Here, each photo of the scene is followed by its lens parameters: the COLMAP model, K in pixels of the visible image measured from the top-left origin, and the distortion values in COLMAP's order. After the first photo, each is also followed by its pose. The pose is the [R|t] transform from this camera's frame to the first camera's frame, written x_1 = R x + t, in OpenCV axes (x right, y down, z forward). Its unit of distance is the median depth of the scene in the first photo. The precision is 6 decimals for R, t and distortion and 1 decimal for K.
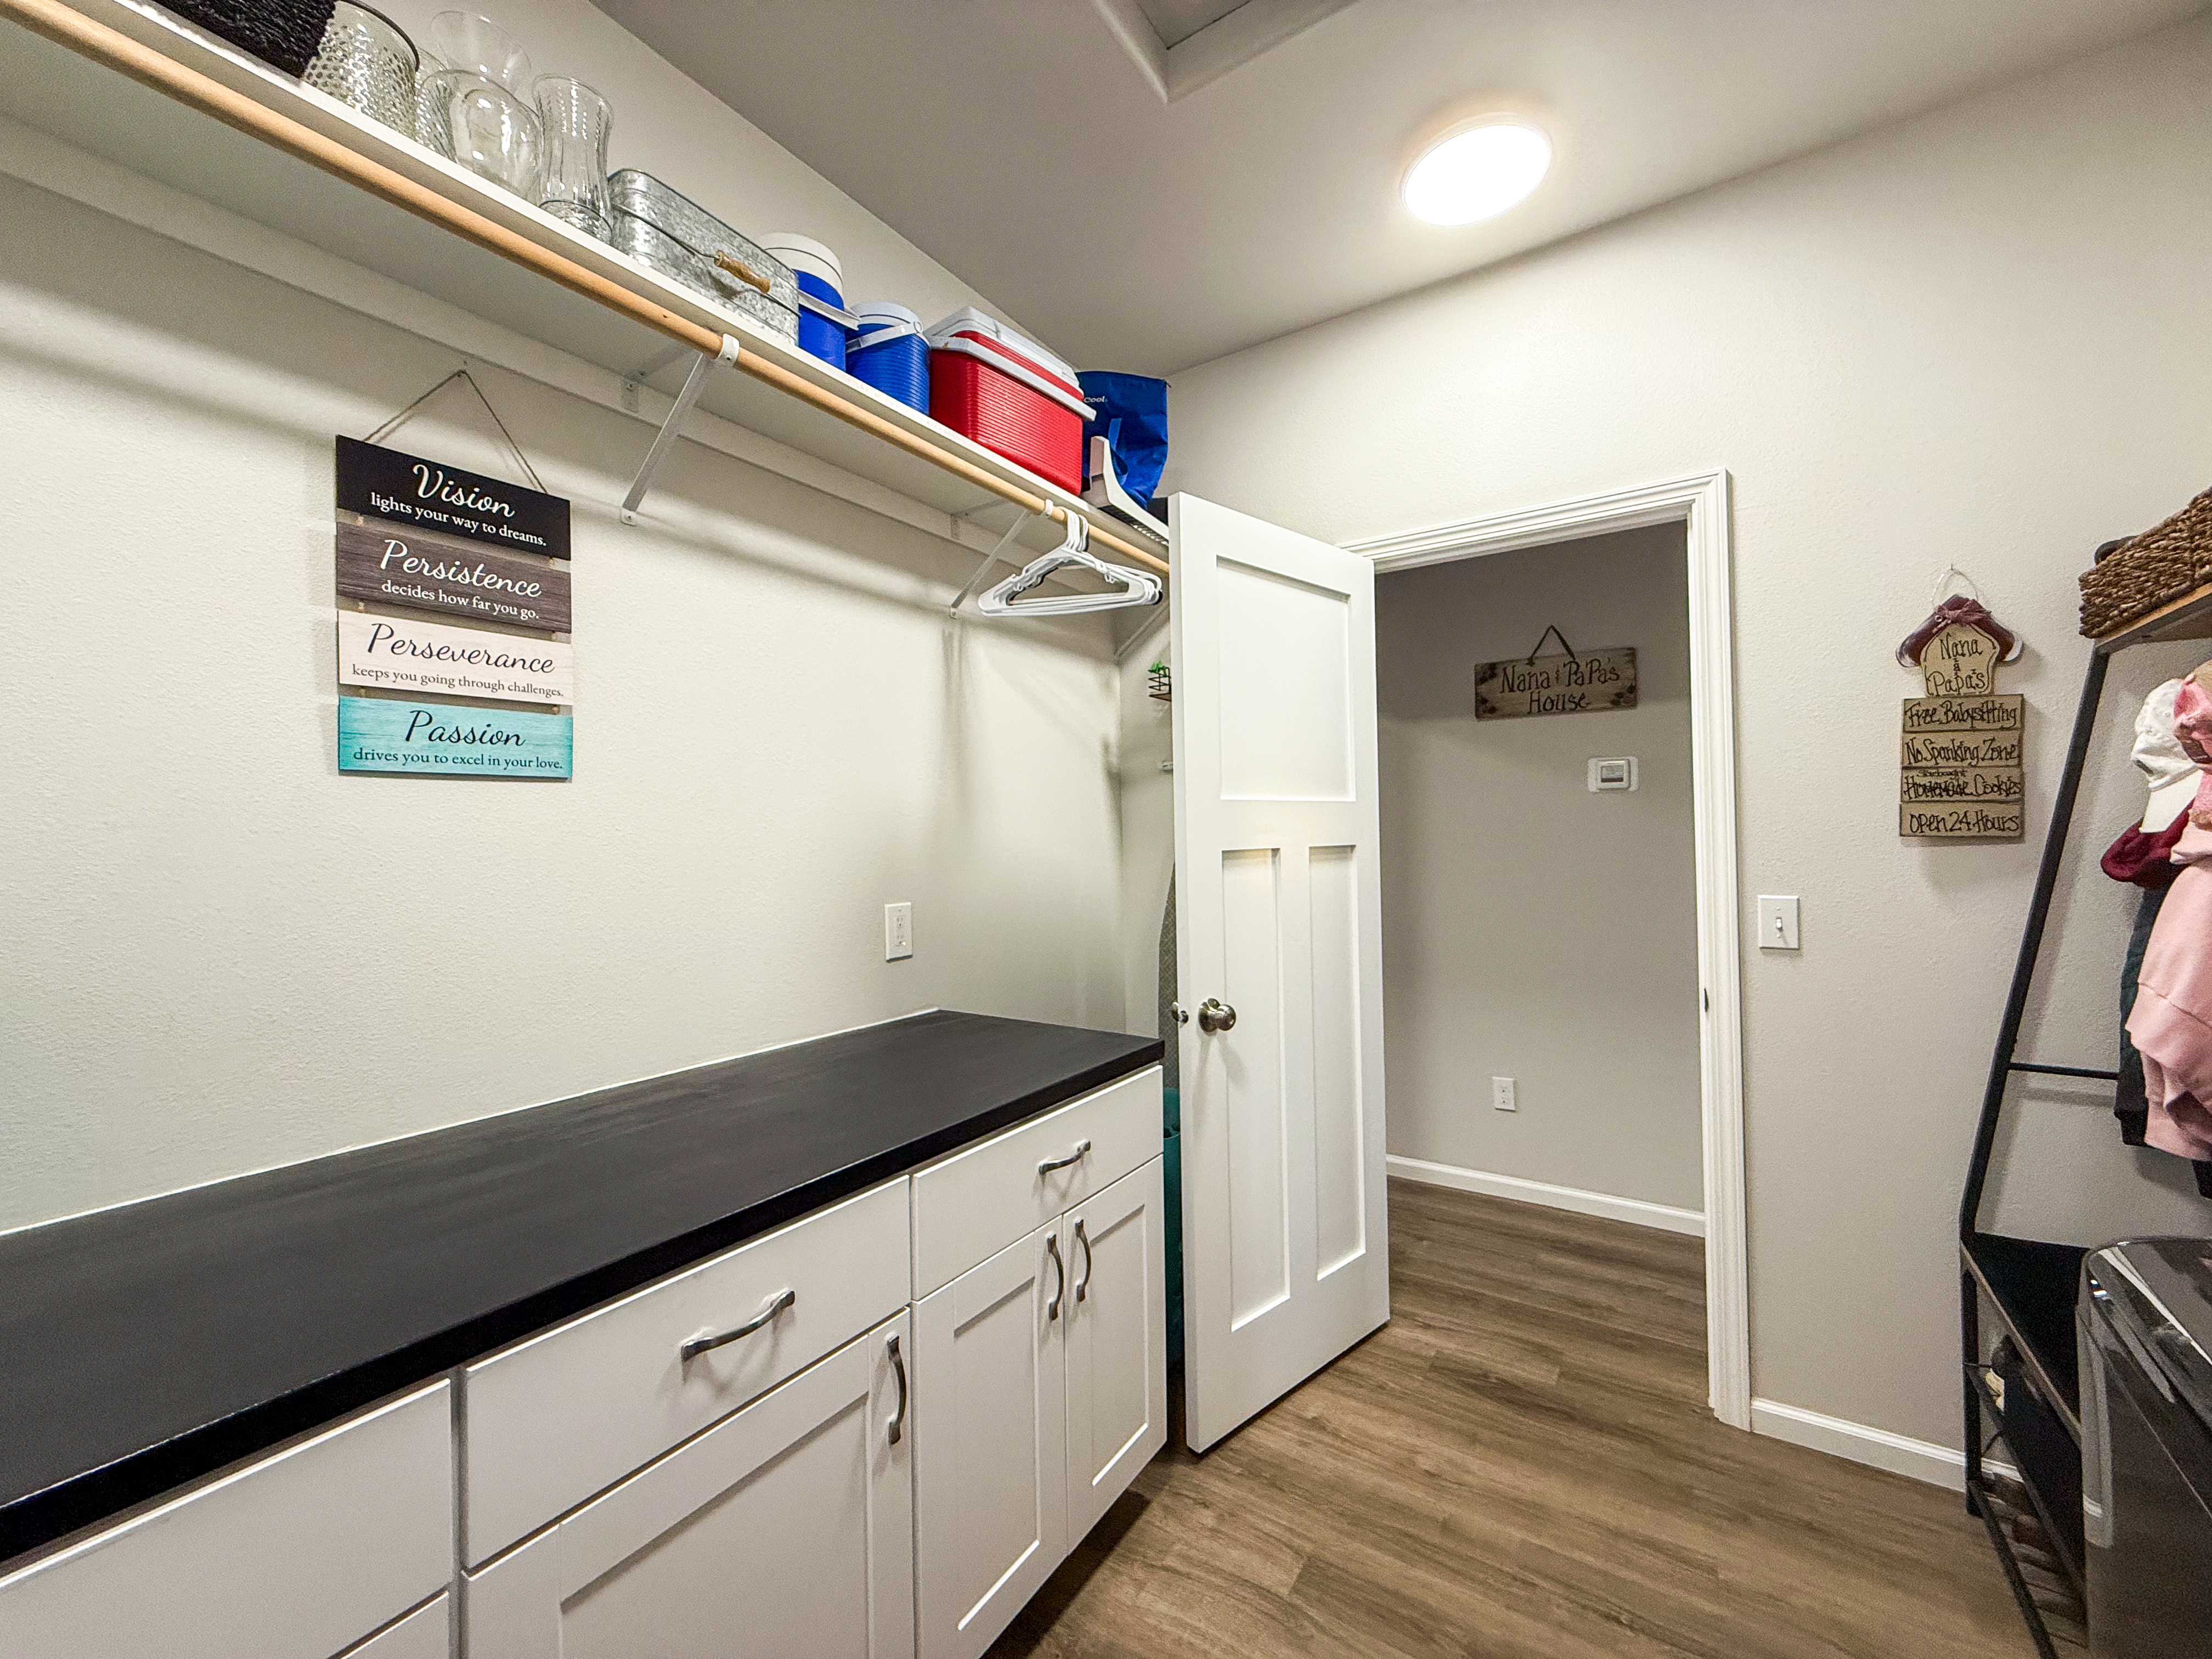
lens RADIAL K [[877.1, 0, 1106.0], [0, 877.1, 829.5], [0, 0, 1]] dist [-0.001494, -0.000065]
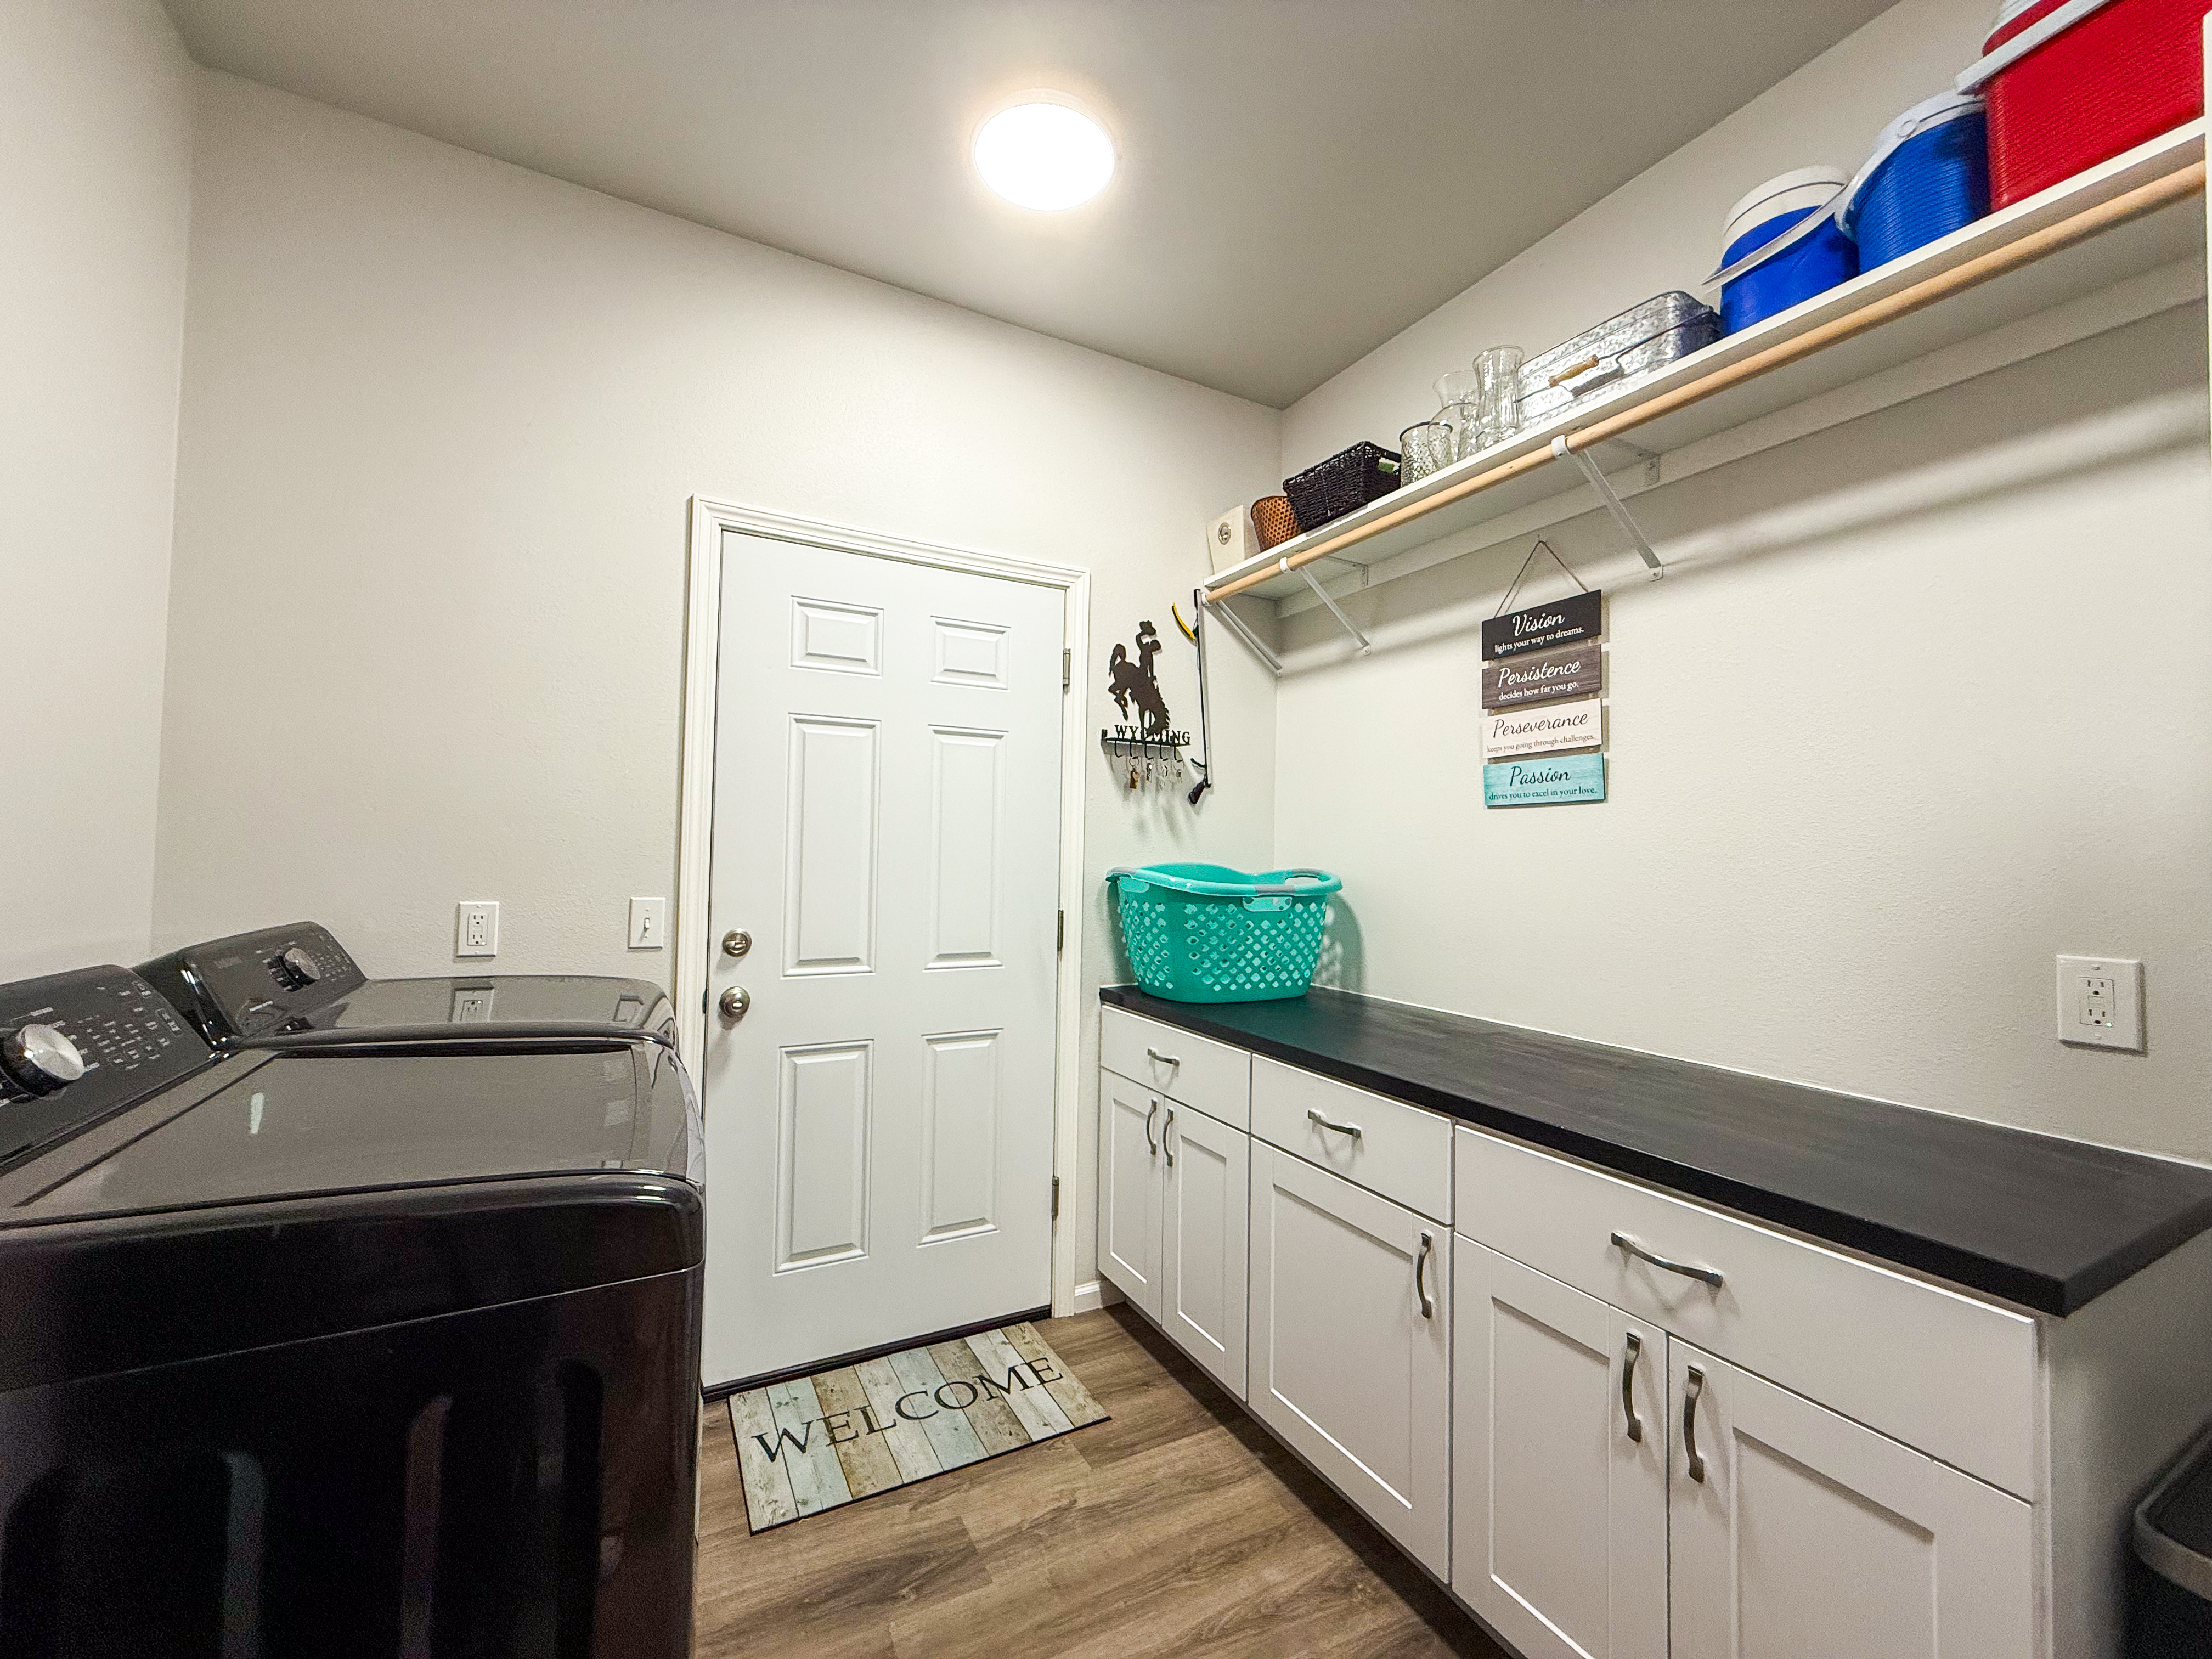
lens RADIAL K [[877.1, 0, 1106.0], [0, 877.1, 829.5], [0, 0, 1]] dist [-0.001494, -0.000065]
pose [[-0.464490, -0.016151, -0.885431, 0.982835], [-0.003111, 0.999857, -0.016606, 0.011358], [0.885573, -0.004959, -0.464474, 1.042127]]
